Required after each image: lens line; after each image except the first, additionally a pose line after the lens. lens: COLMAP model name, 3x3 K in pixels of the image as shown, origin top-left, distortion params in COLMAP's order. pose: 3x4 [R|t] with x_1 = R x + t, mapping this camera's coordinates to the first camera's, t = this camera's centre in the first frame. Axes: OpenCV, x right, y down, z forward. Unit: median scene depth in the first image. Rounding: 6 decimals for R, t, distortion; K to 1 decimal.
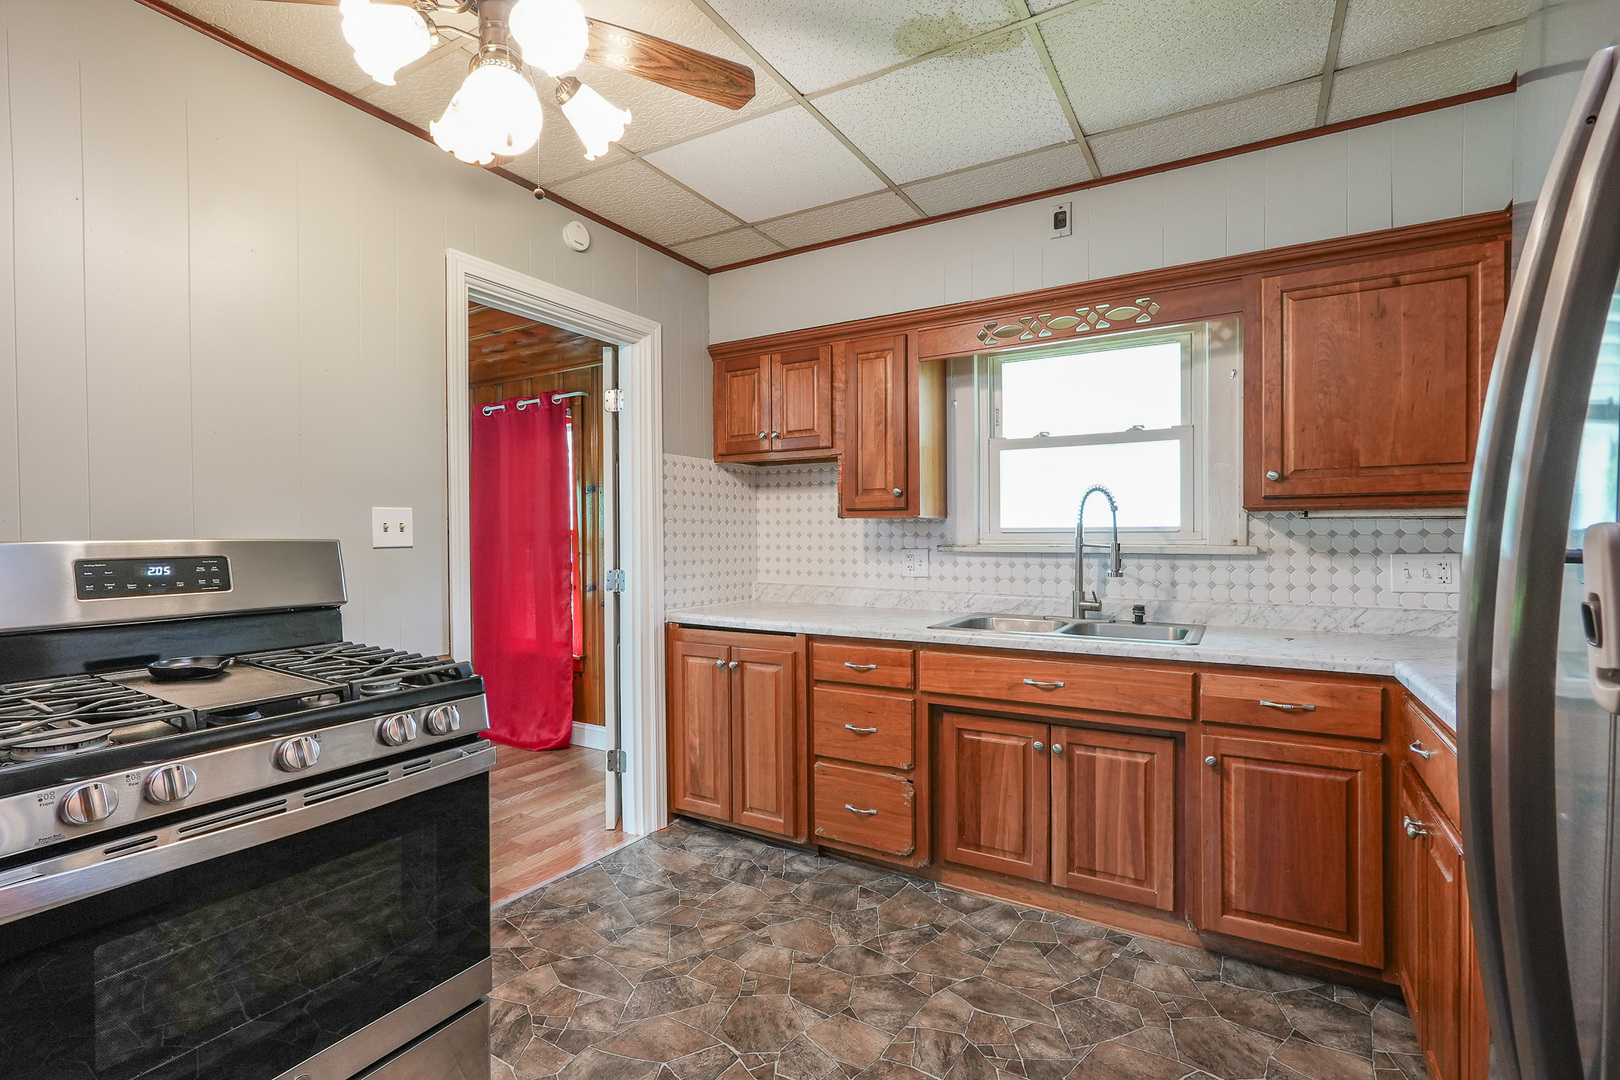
lens RADIAL K [[740.5, 0, 809.8], [0, 740.5, 544.5], [0, 0, 1]] dist [-0.019358, 0.009703]
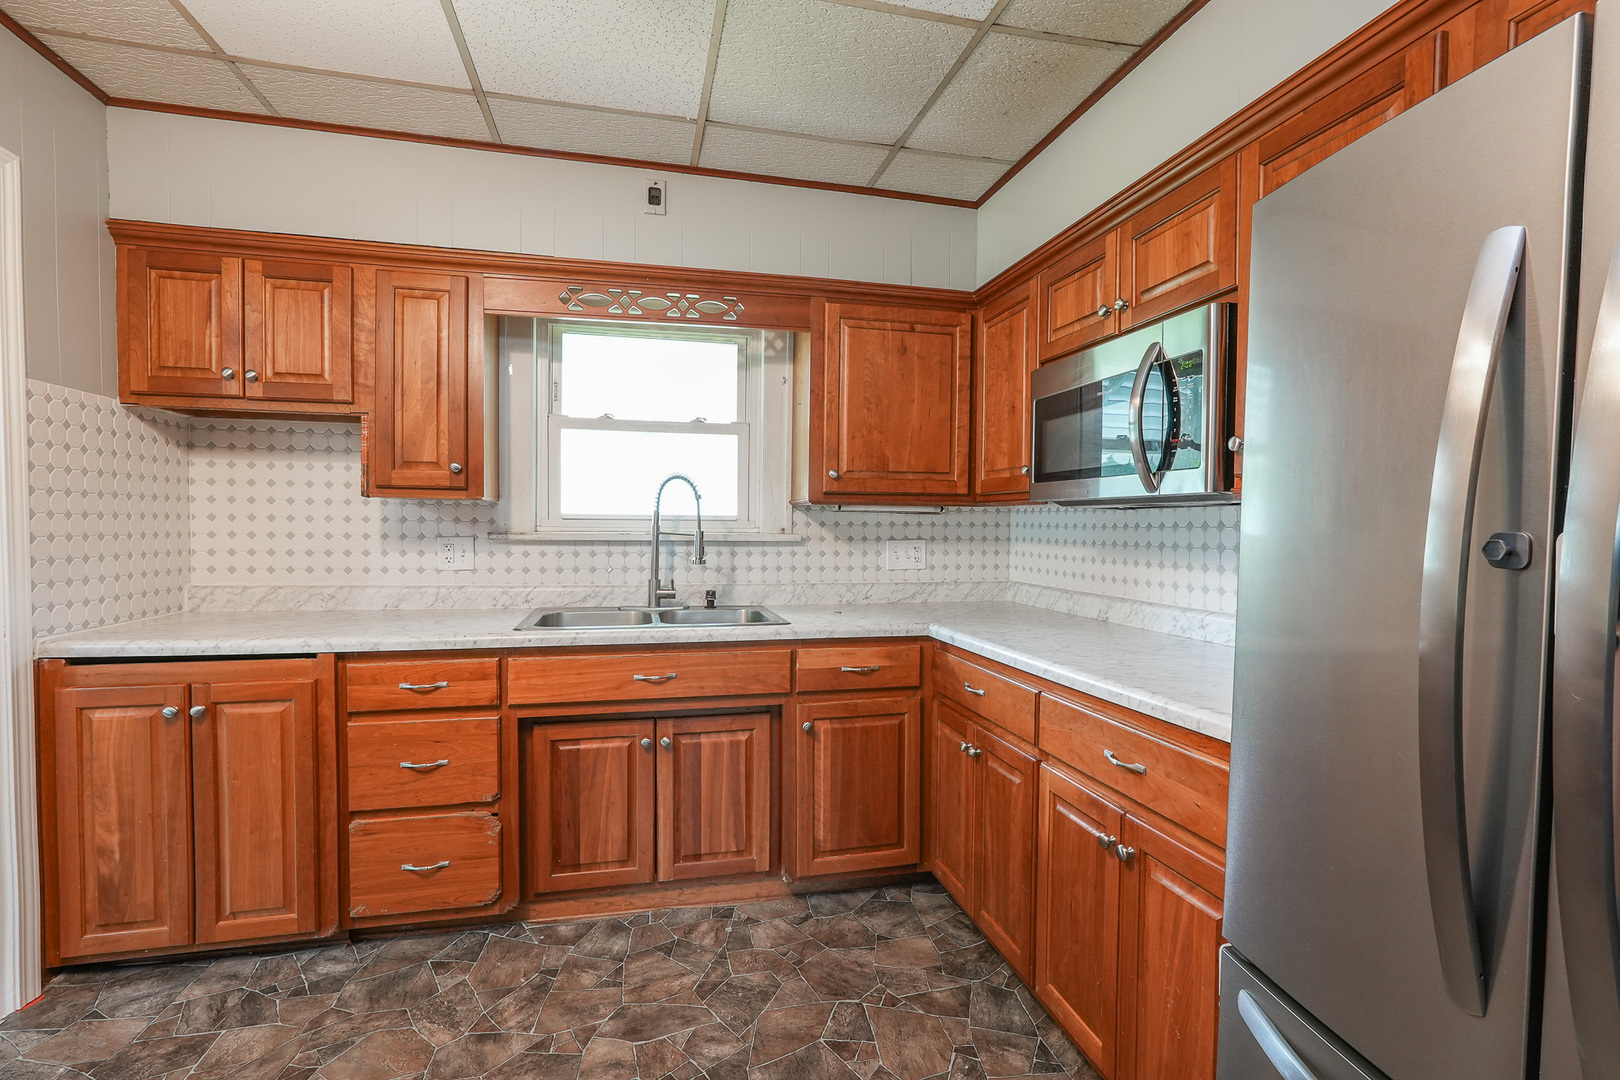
lens RADIAL K [[740.5, 0, 812.8], [0, 740.5, 543.4], [0, 0, 1]] dist [-0.019358, 0.009703]
pose [[0.717998, -0.009385, 0.695982, -0.183481], [-0.004571, 0.999824, 0.018198, -0.004228], [-0.696031, -0.016247, 0.717828, 0.151919]]
